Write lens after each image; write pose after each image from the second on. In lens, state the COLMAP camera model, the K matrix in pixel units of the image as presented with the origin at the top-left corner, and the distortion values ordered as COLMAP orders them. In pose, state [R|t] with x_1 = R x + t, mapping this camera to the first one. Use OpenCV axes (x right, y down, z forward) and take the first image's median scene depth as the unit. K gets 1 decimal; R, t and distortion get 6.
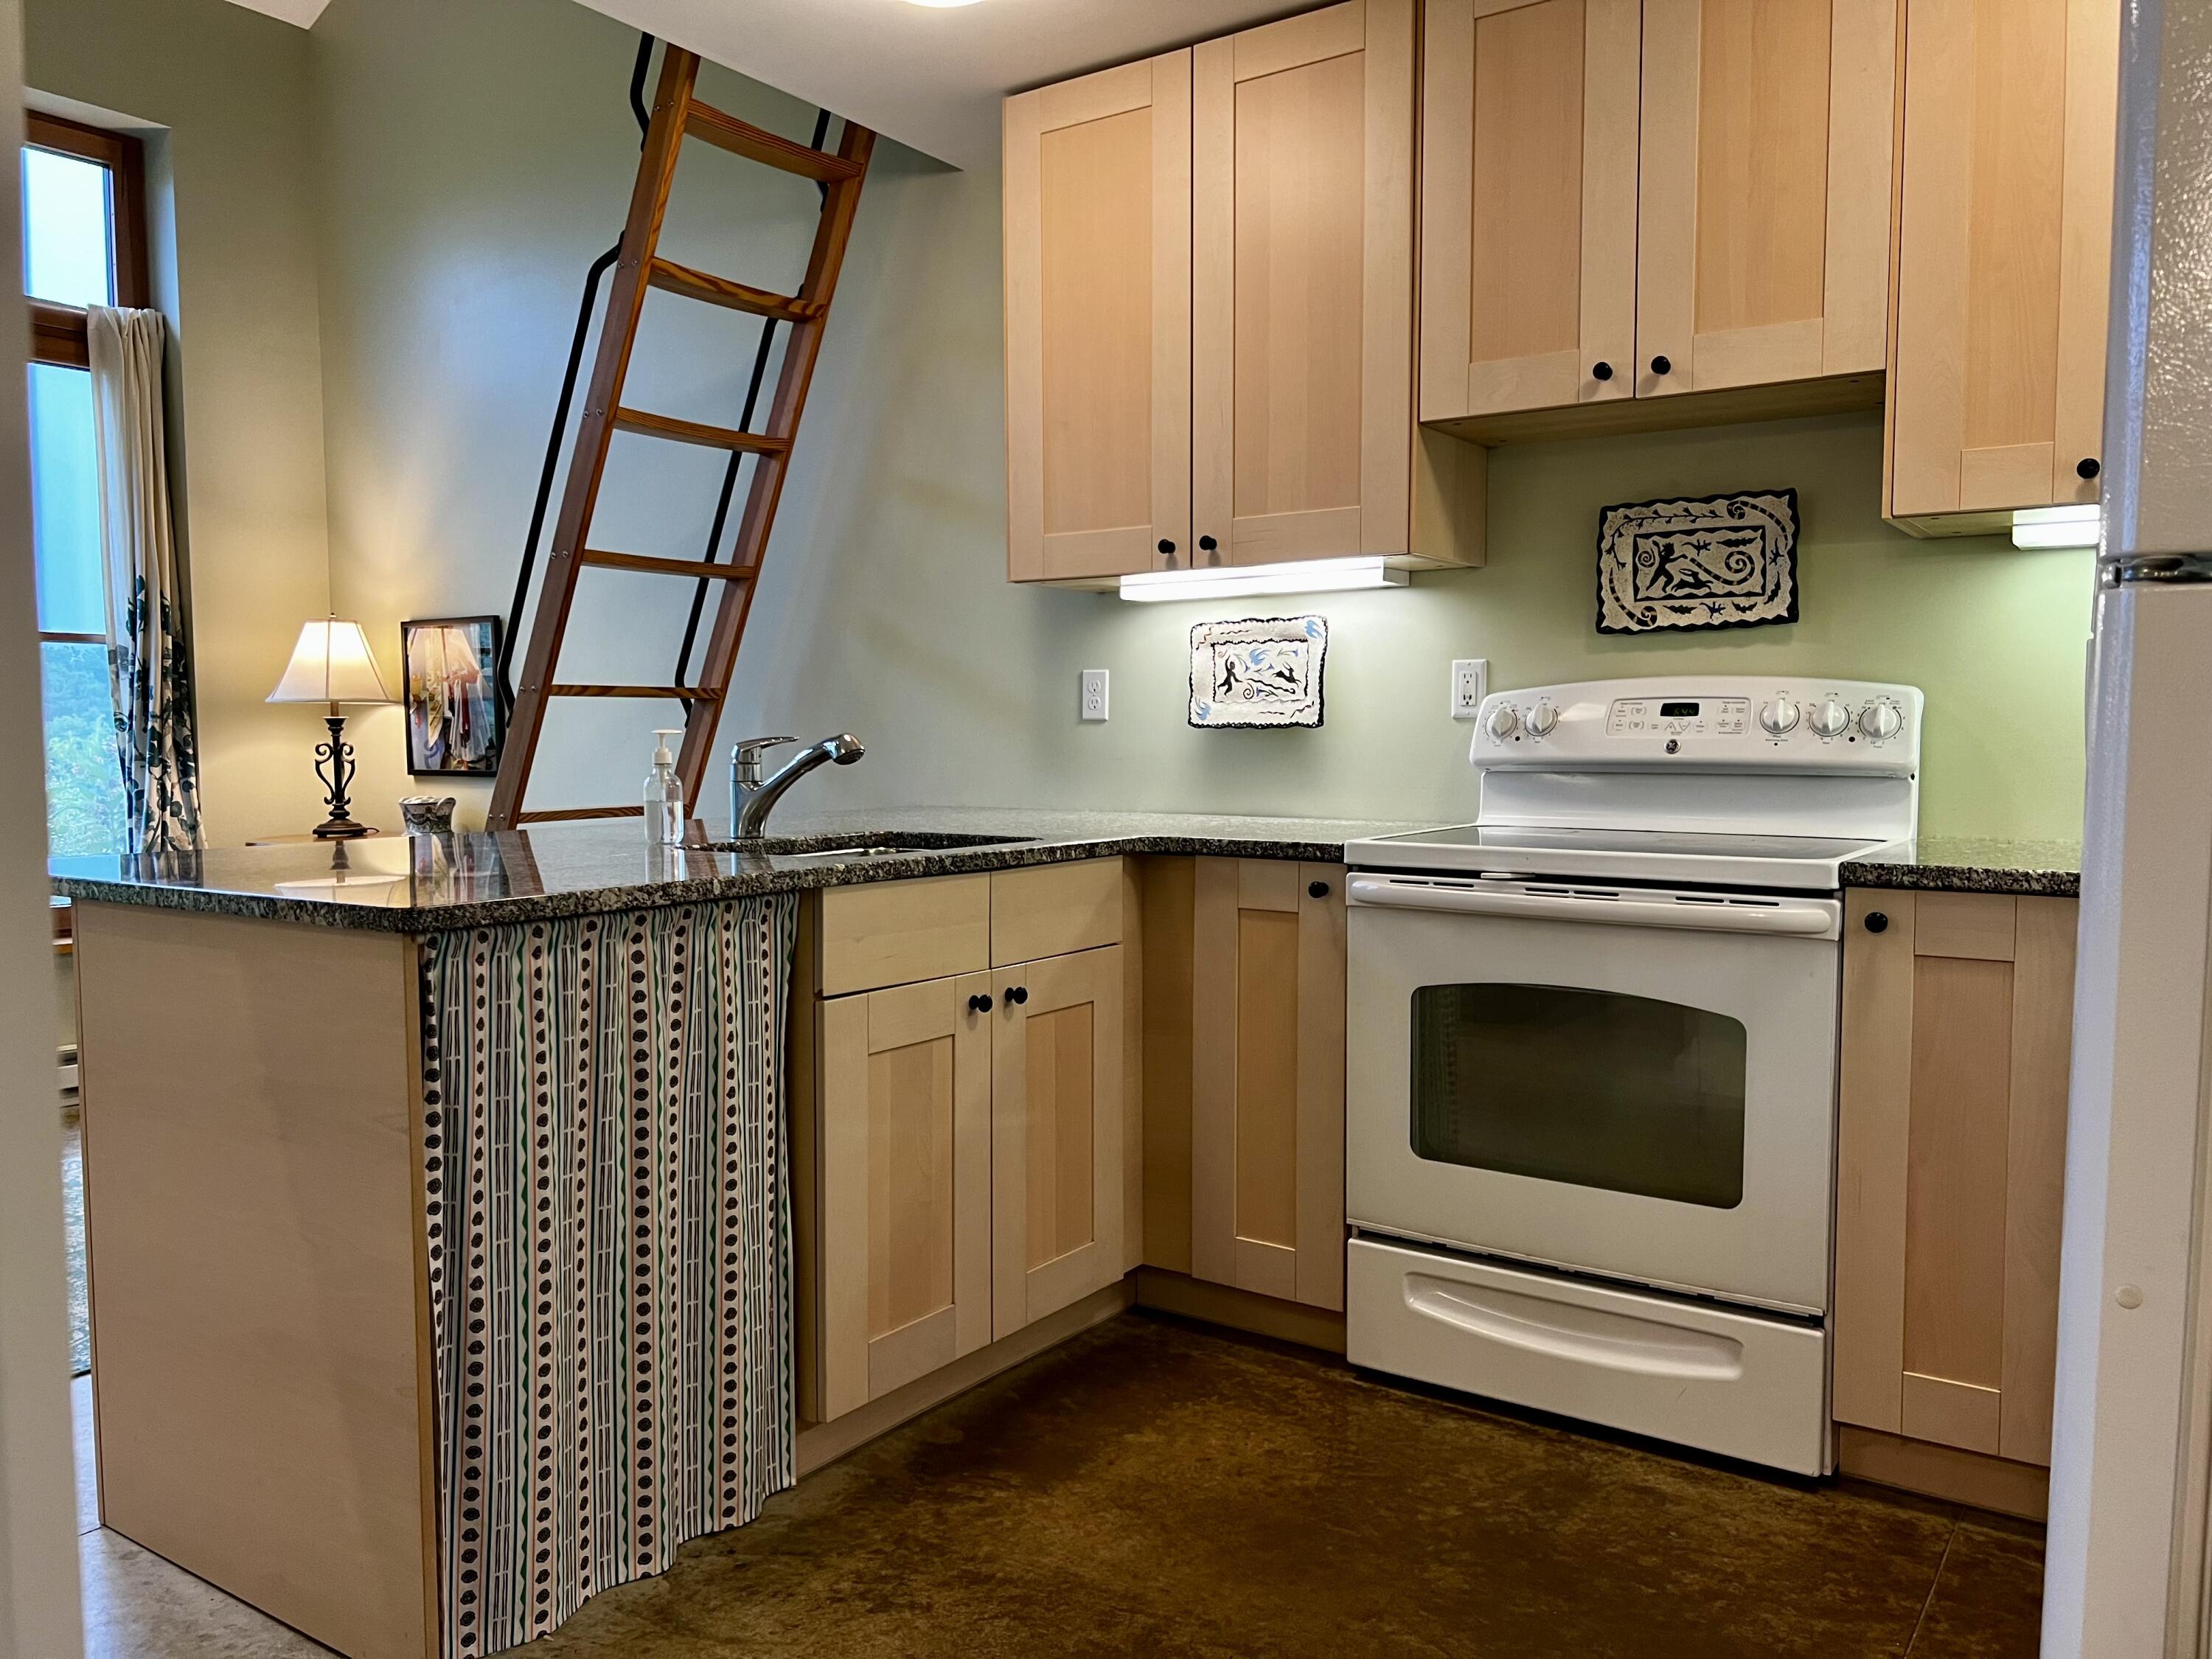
lens RADIAL K [[1655.3, 0, 1083.6], [0, 1655.3, 847.8], [0, 0, 1]] dist [0.065777, -0.081169]
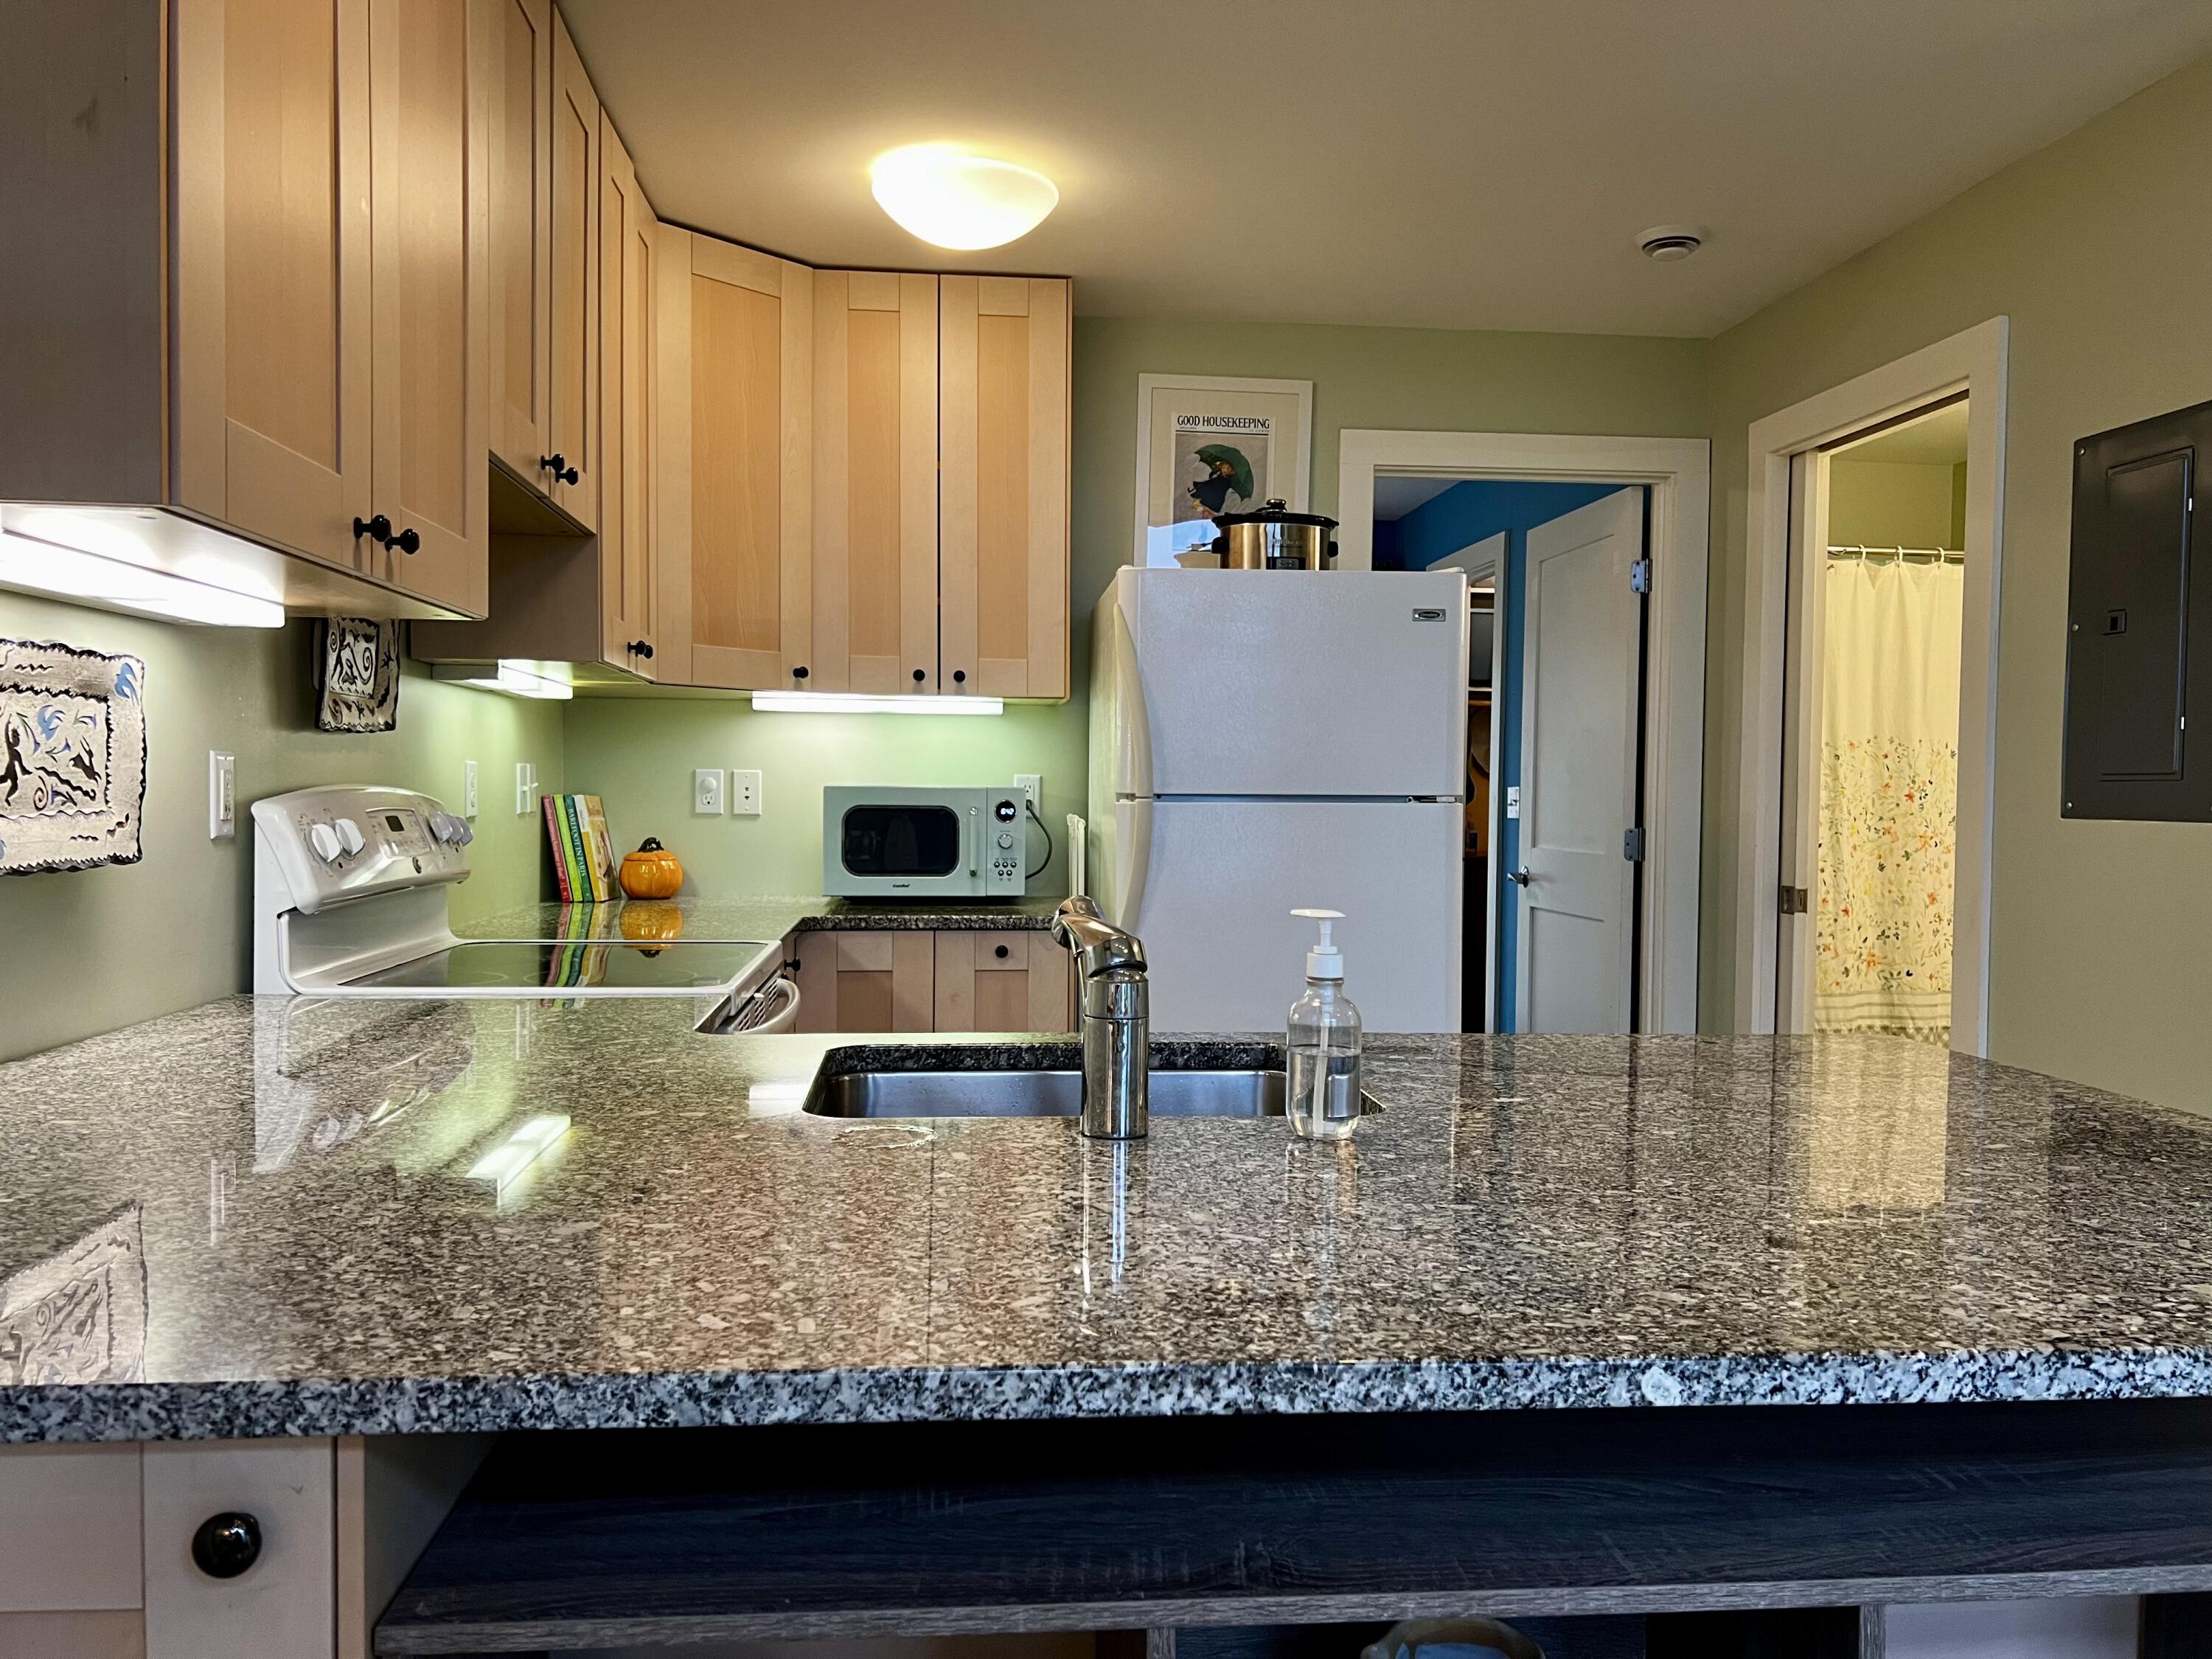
lens RADIAL K [[1655.3, 0, 1101.3], [0, 1655.3, 844.2], [0, 0, 1]] dist [0.065777, -0.081169]
pose [[-0.654763, -0.027415, 0.755337, -0.563058], [0.047864, 0.995832, 0.077634, -0.125356], [-0.754317, 0.086985, -0.650722, 1.320848]]
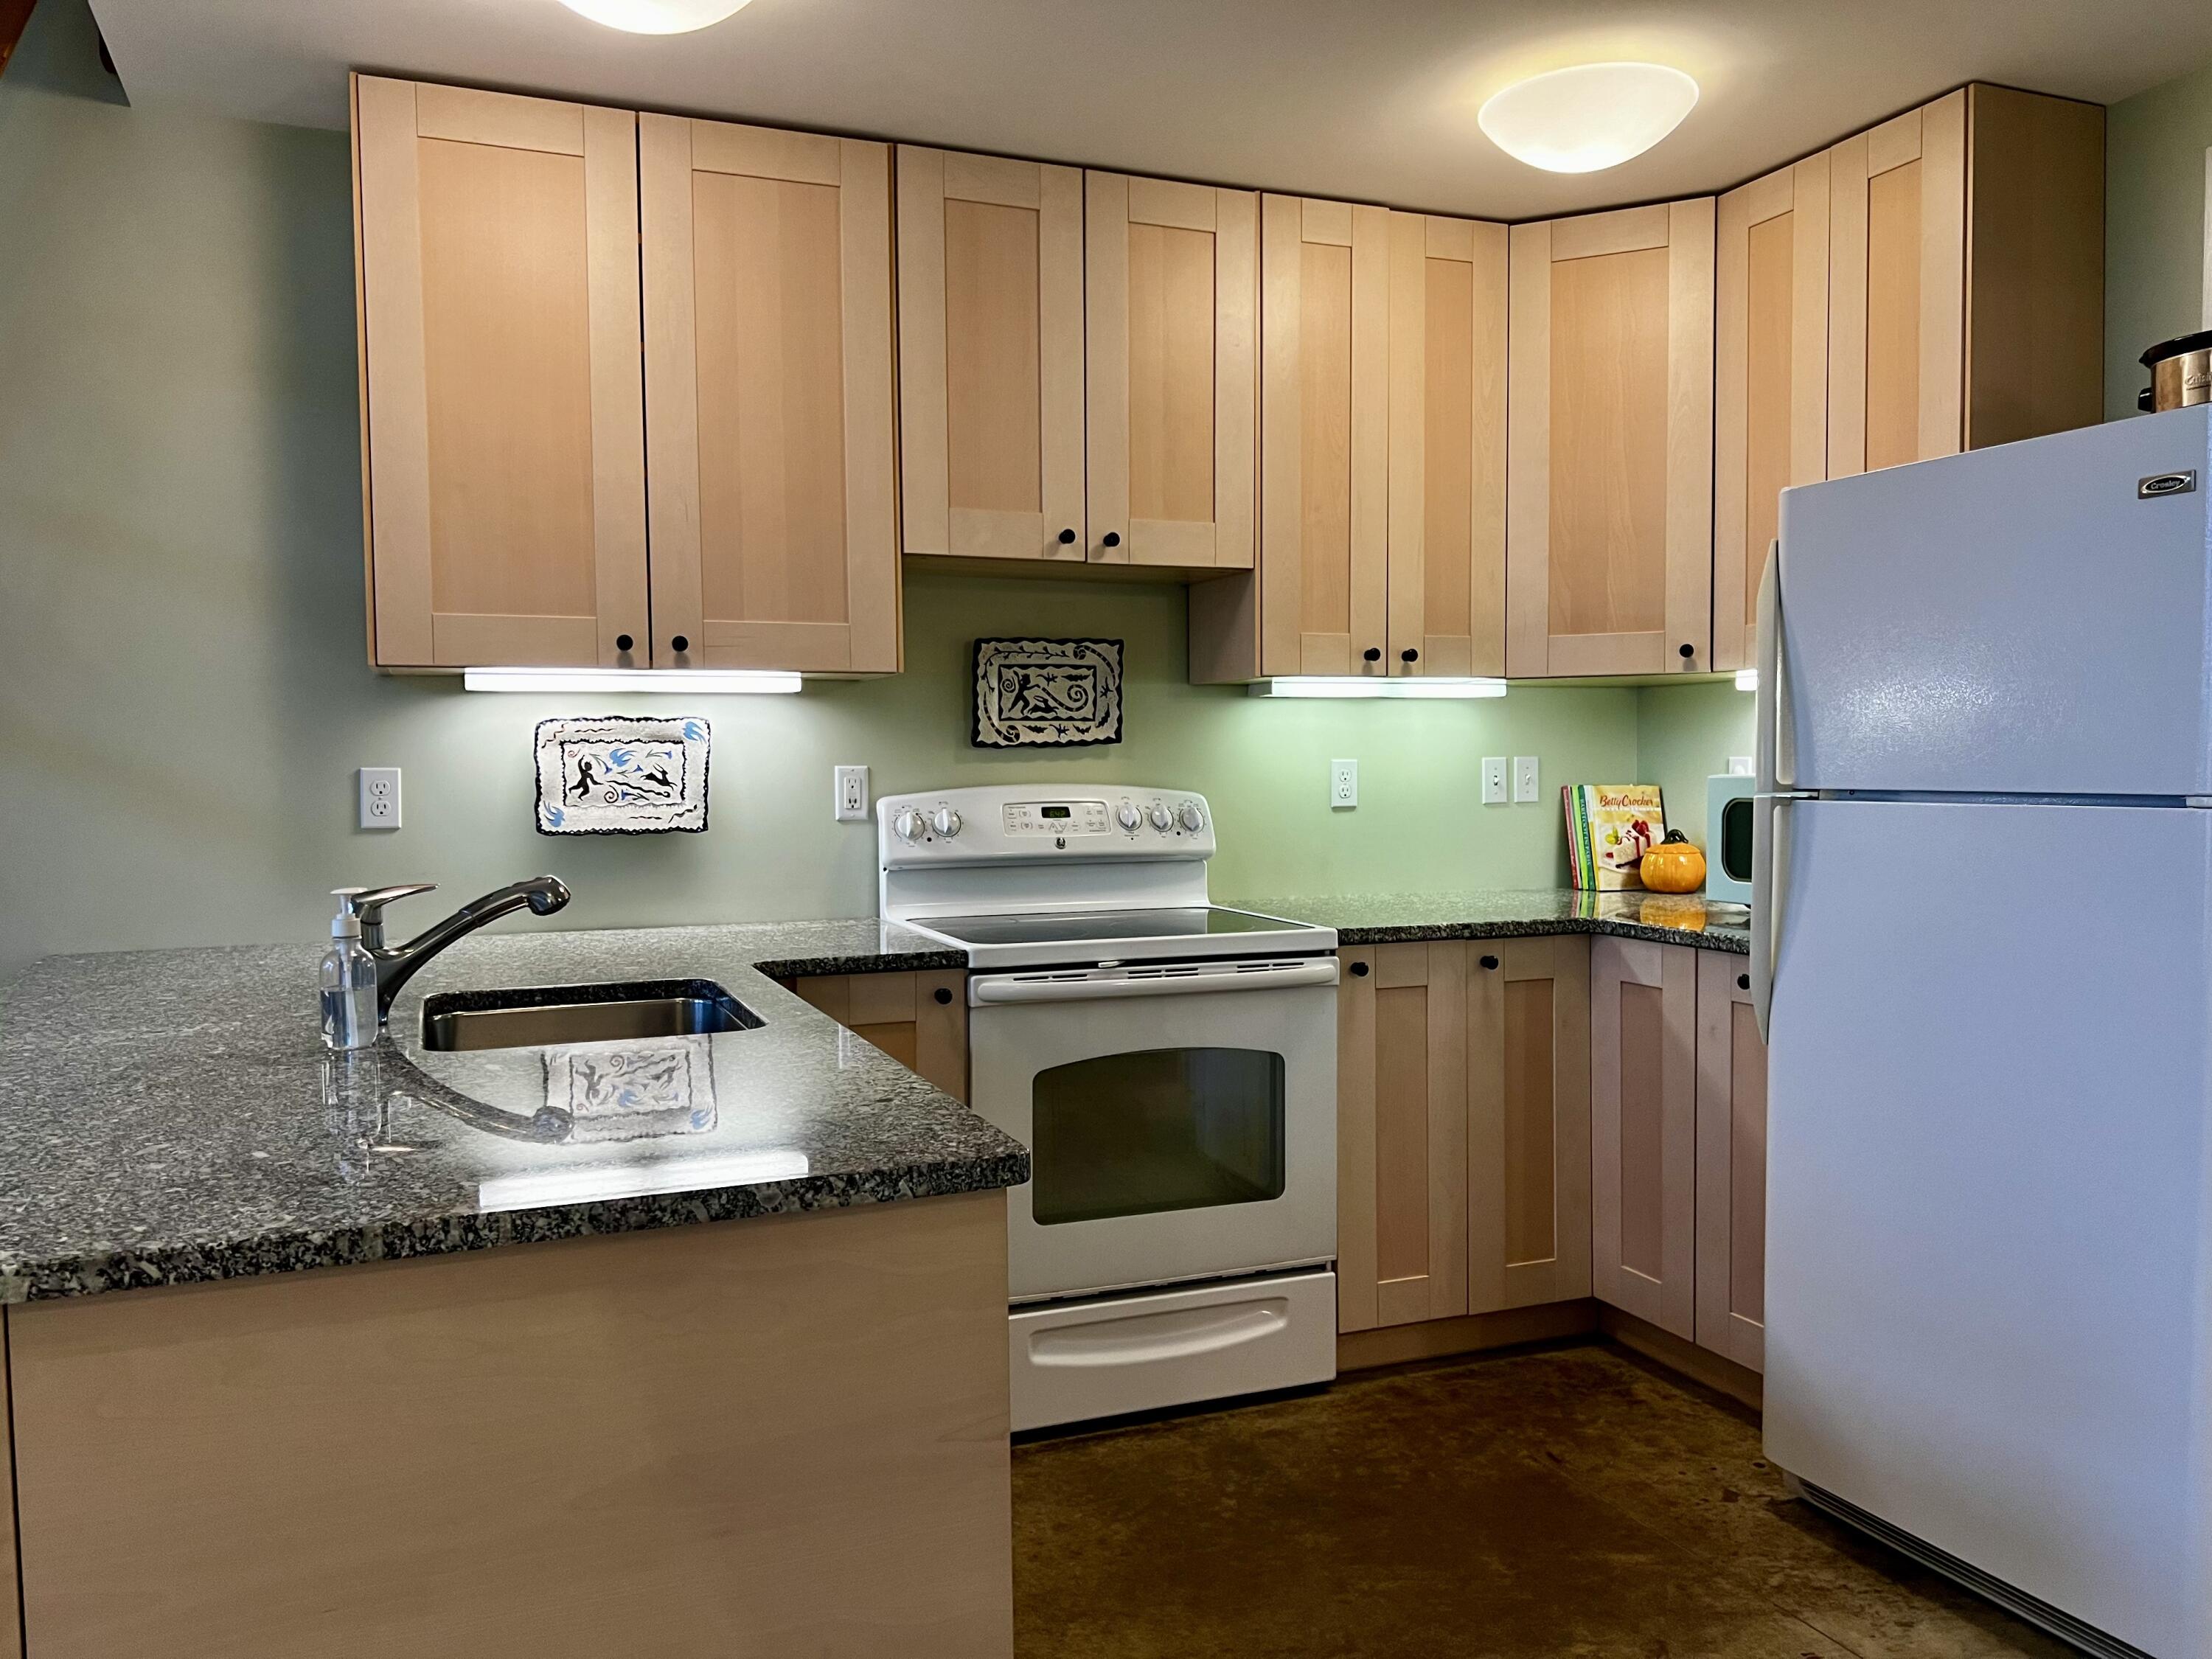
lens RADIAL K [[1655.3, 0, 1102.6], [0, 1655.3, 833.7], [0, 0, 1]] dist [0.065777, -0.081169]
pose [[0.543197, -0.037554, 0.838765, -0.647608], [0.065501, 0.997850, 0.002257, -0.069180], [-0.837046, 0.053714, 0.544489, 0.322933]]
